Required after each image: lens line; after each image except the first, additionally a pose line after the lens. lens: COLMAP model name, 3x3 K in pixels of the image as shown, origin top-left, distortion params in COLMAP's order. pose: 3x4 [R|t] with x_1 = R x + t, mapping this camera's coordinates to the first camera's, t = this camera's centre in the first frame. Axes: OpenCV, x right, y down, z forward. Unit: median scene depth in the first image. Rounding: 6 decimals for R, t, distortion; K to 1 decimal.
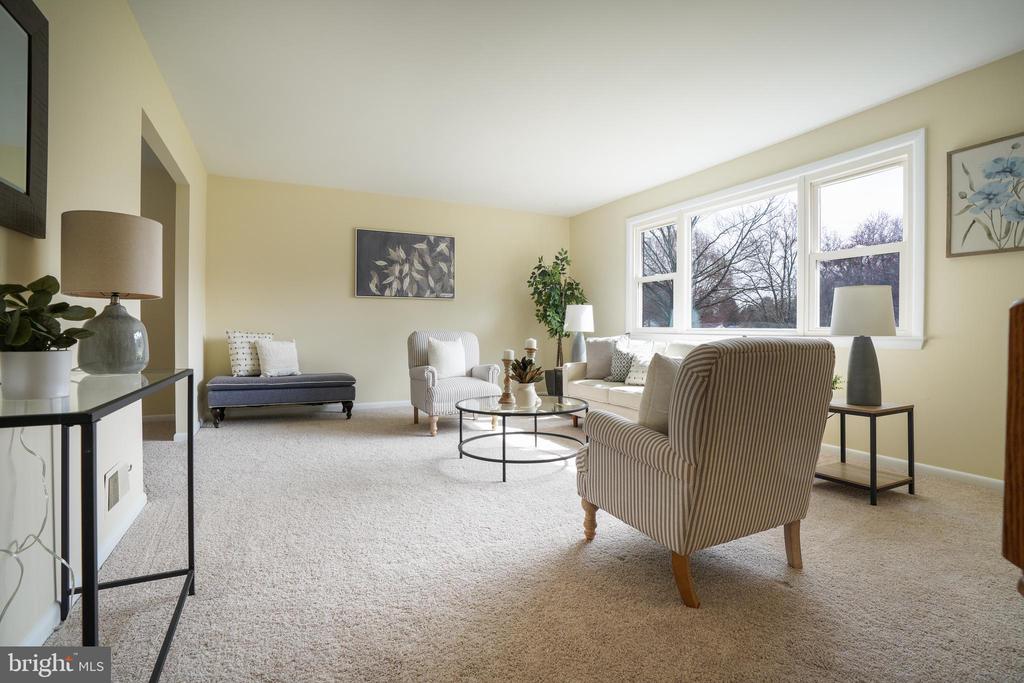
lens RADIAL K [[475.4, 0, 513.4], [0, 475.4, 333.0], [0, 0, 1]] dist [-0.076247, 0.033320]
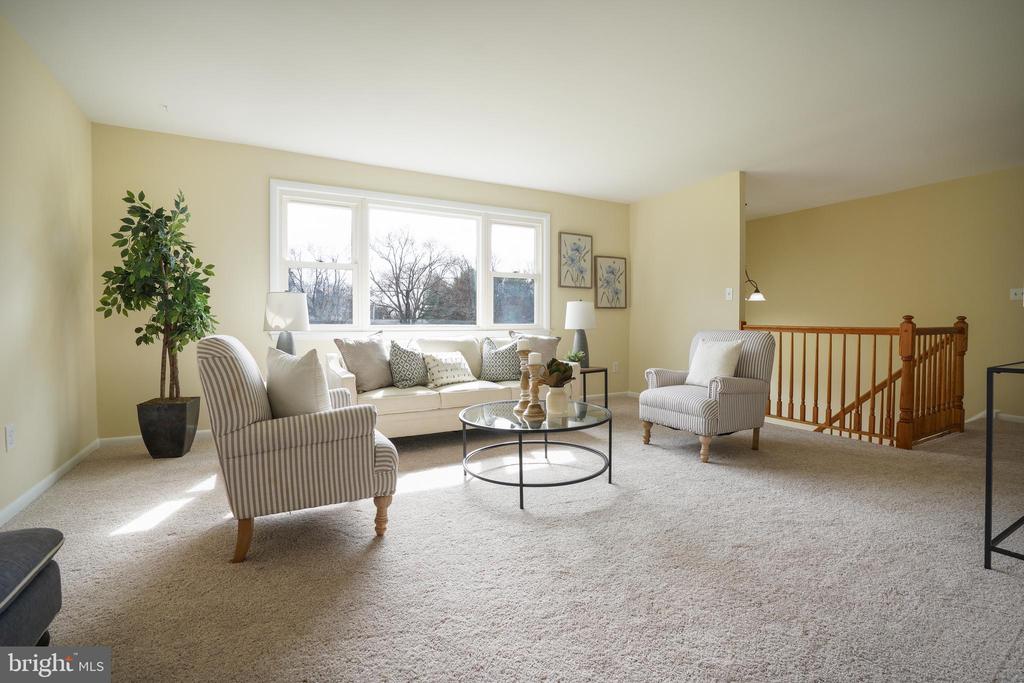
lens RADIAL K [[475.4, 0, 513.4], [0, 475.4, 333.0], [0, 0, 1]] dist [-0.076247, 0.033320]
pose [[-0.043671, -0.020765, 0.998830, -0.864443], [0.011381, 0.999709, 0.021281, -0.016700], [-0.998981, 0.012297, -0.043422, 1.093393]]
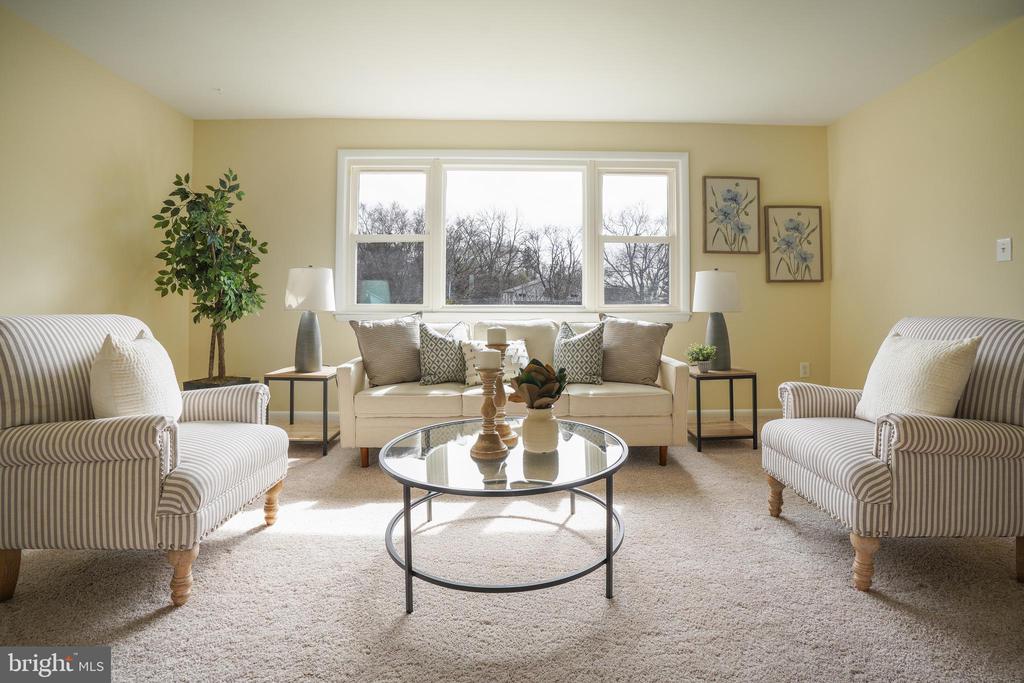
lens RADIAL K [[489.3, 0, 519.5], [0, 489.3, 296.8], [0, 0, 1]] dist [-0.080906, 0.037296]
pose [[0.427009, 0.014805, 0.904126, -0.487845], [0.007933, 0.999766, -0.020117, -0.010168], [-0.904212, 0.015763, 0.426792, 0.757361]]
